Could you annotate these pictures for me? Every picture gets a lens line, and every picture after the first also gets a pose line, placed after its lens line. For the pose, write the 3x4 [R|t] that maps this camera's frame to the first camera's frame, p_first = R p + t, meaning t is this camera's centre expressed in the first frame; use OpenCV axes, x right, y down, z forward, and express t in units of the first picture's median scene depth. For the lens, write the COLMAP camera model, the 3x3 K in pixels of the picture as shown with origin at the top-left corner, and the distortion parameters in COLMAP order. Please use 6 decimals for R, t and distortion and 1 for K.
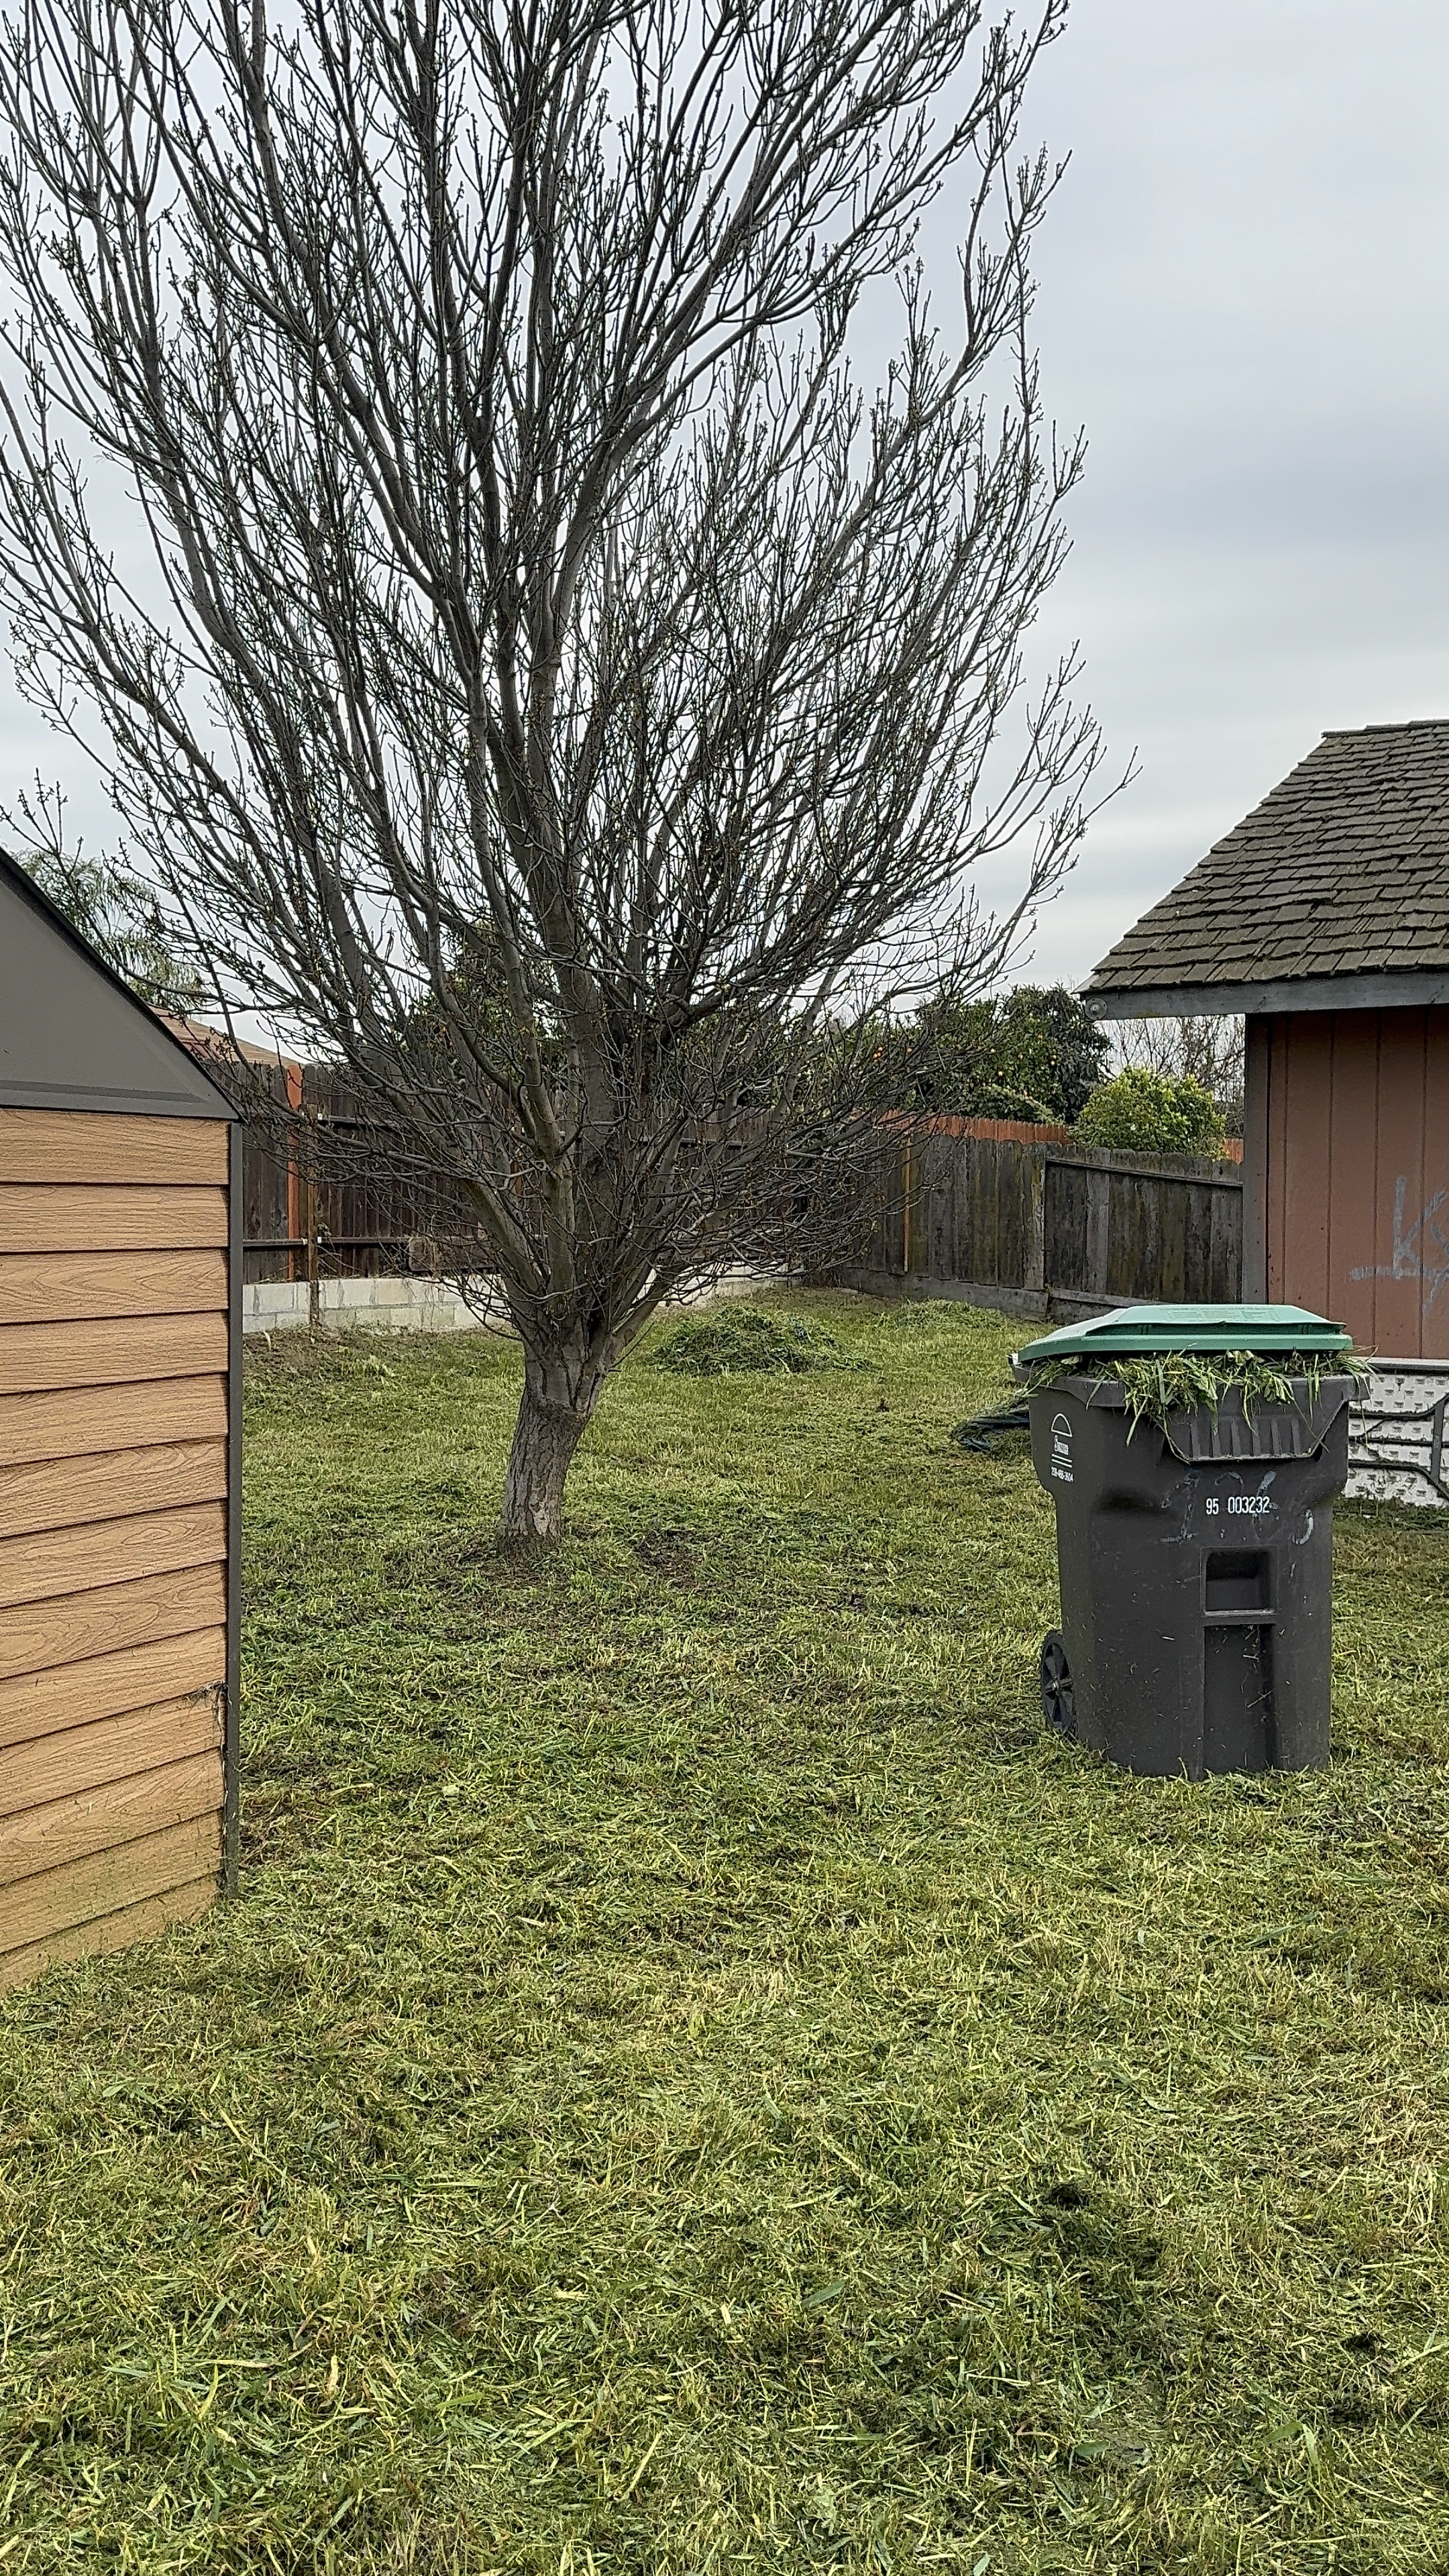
lens RADIAL K [[2149.4, 0, 729.2], [0, 2149.4, 1289.0], [0, 0, 1]] dist [0.046203, -0.008262]
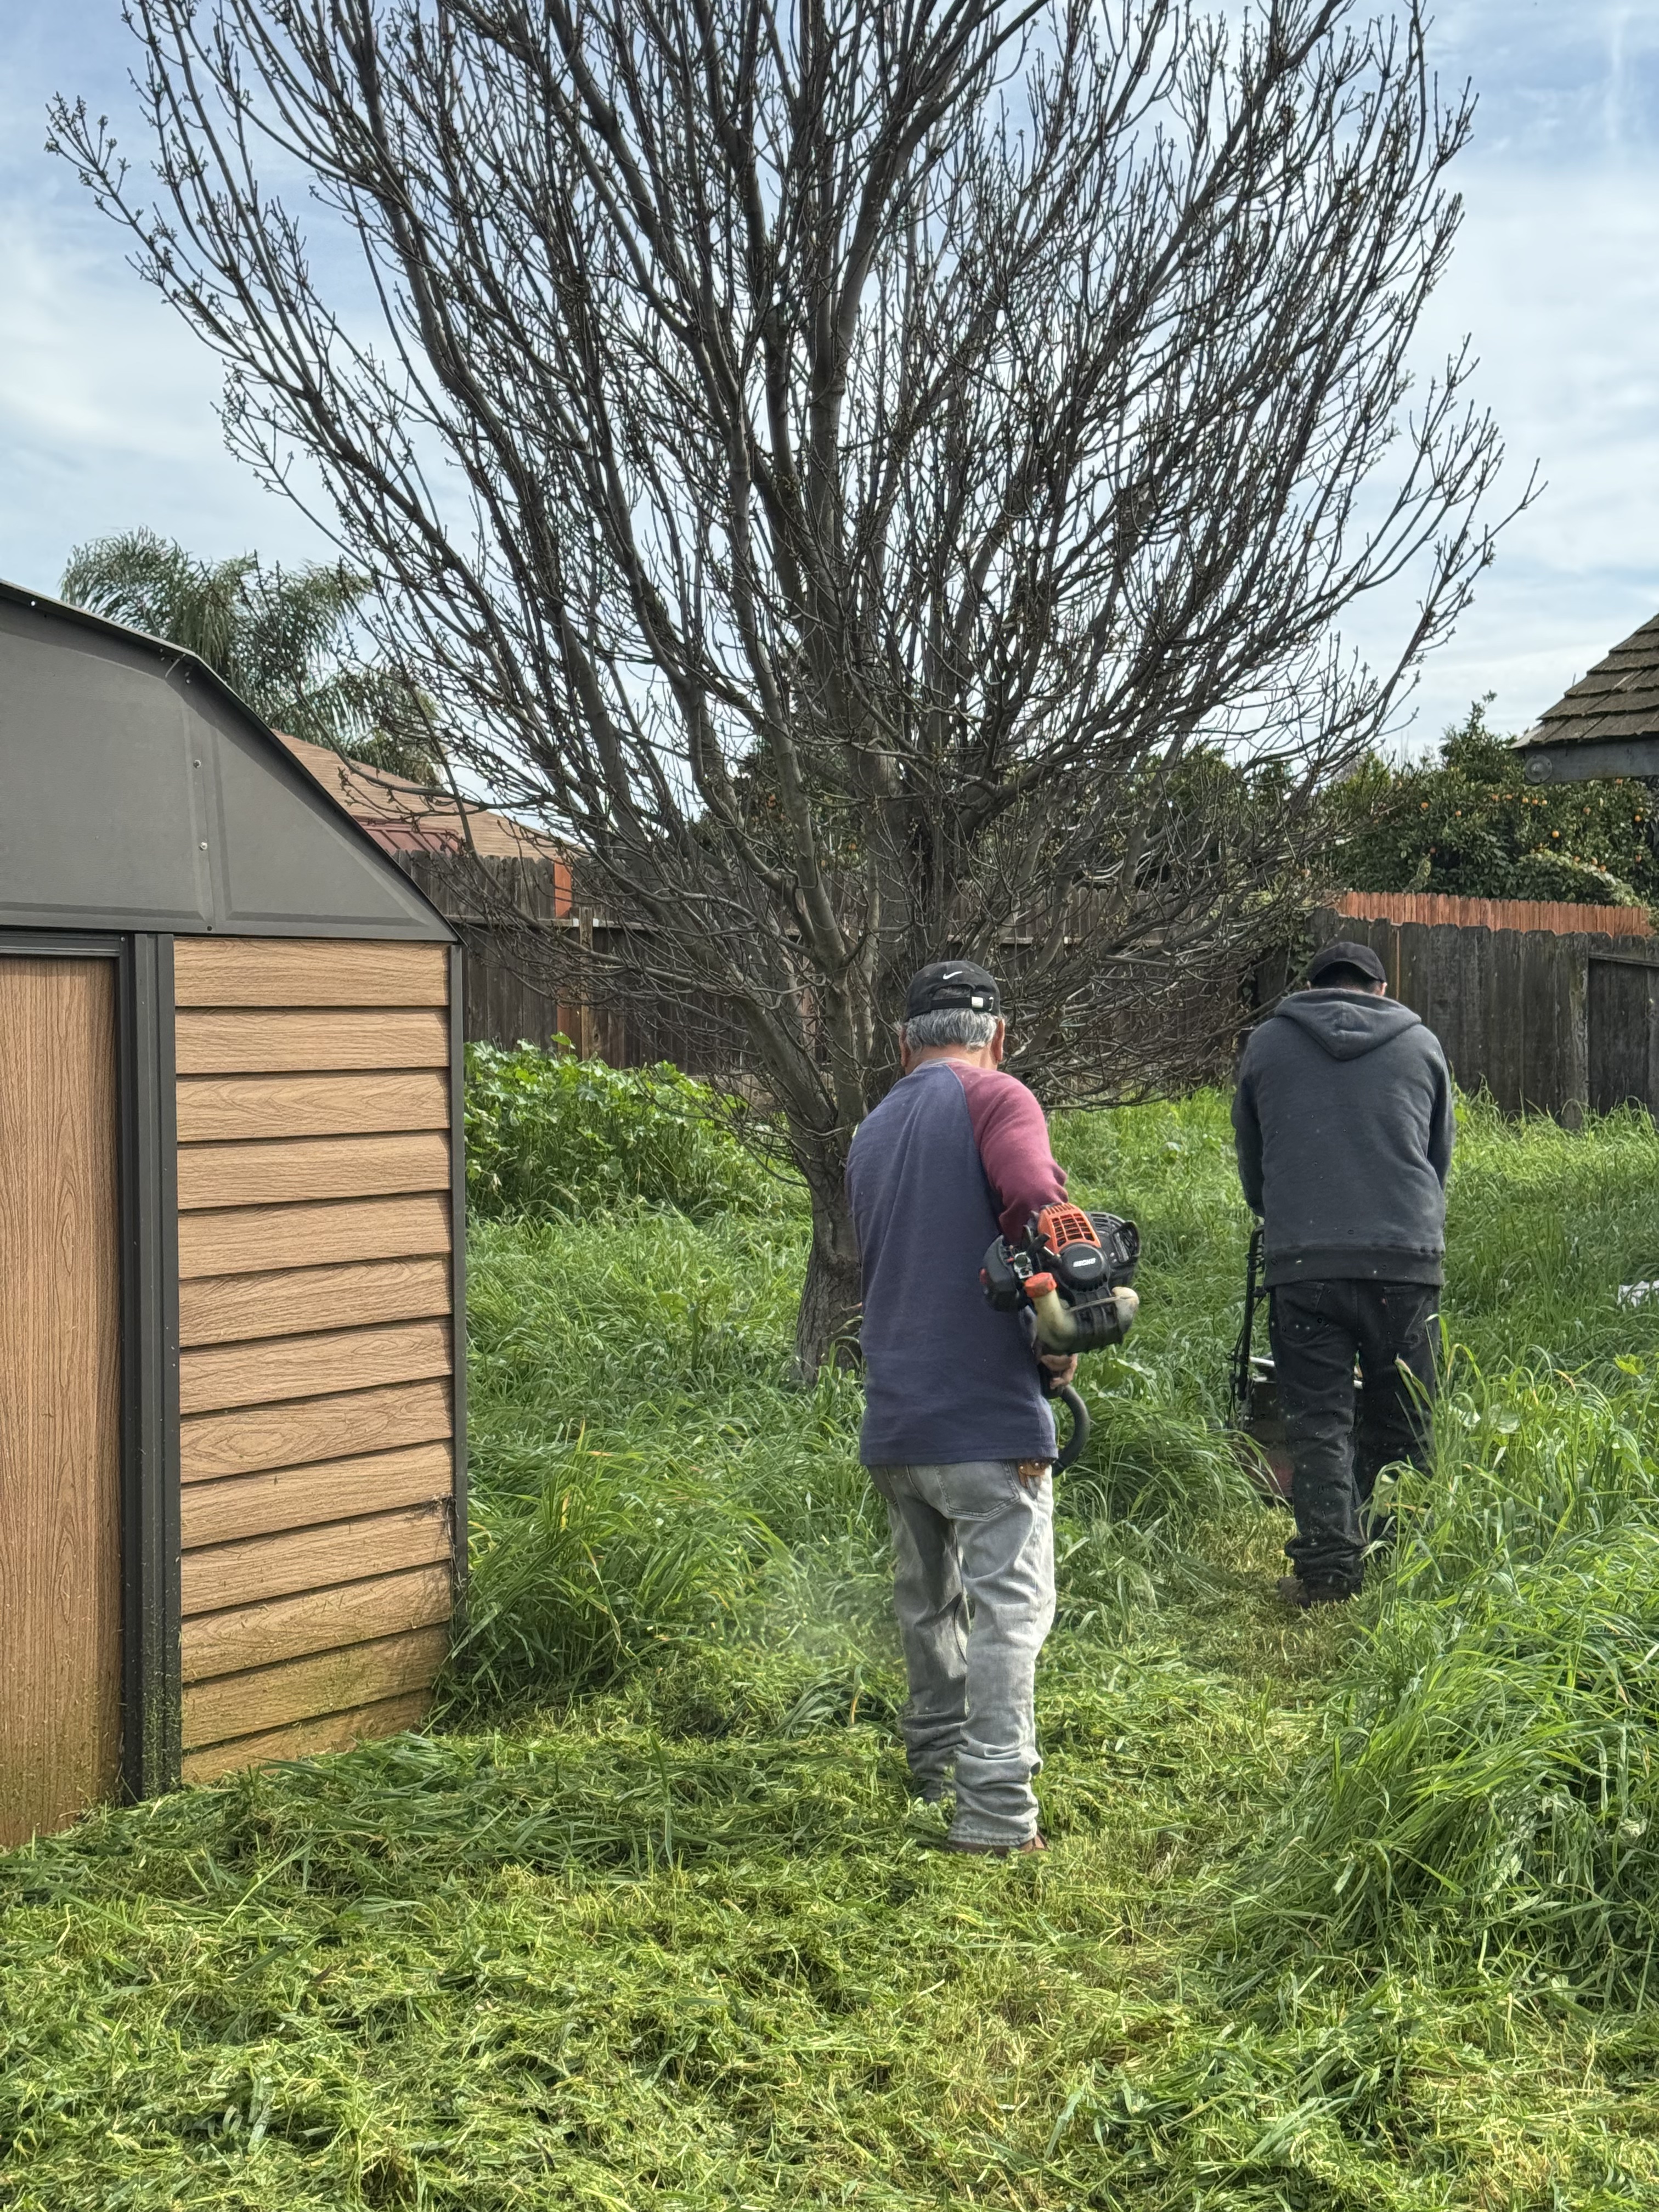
lens RADIAL K [[3099.8, 0, 828.4], [0, 3099.8, 1105.0], [0, 0, 1]] dist [-0.000540, 0.050098]
pose [[0.992519, -0.016707, -0.120940, 0.058373], [0.014730, 0.999743, -0.017225, 0.012207], [0.121197, 0.015315, 0.992510, -0.205736]]
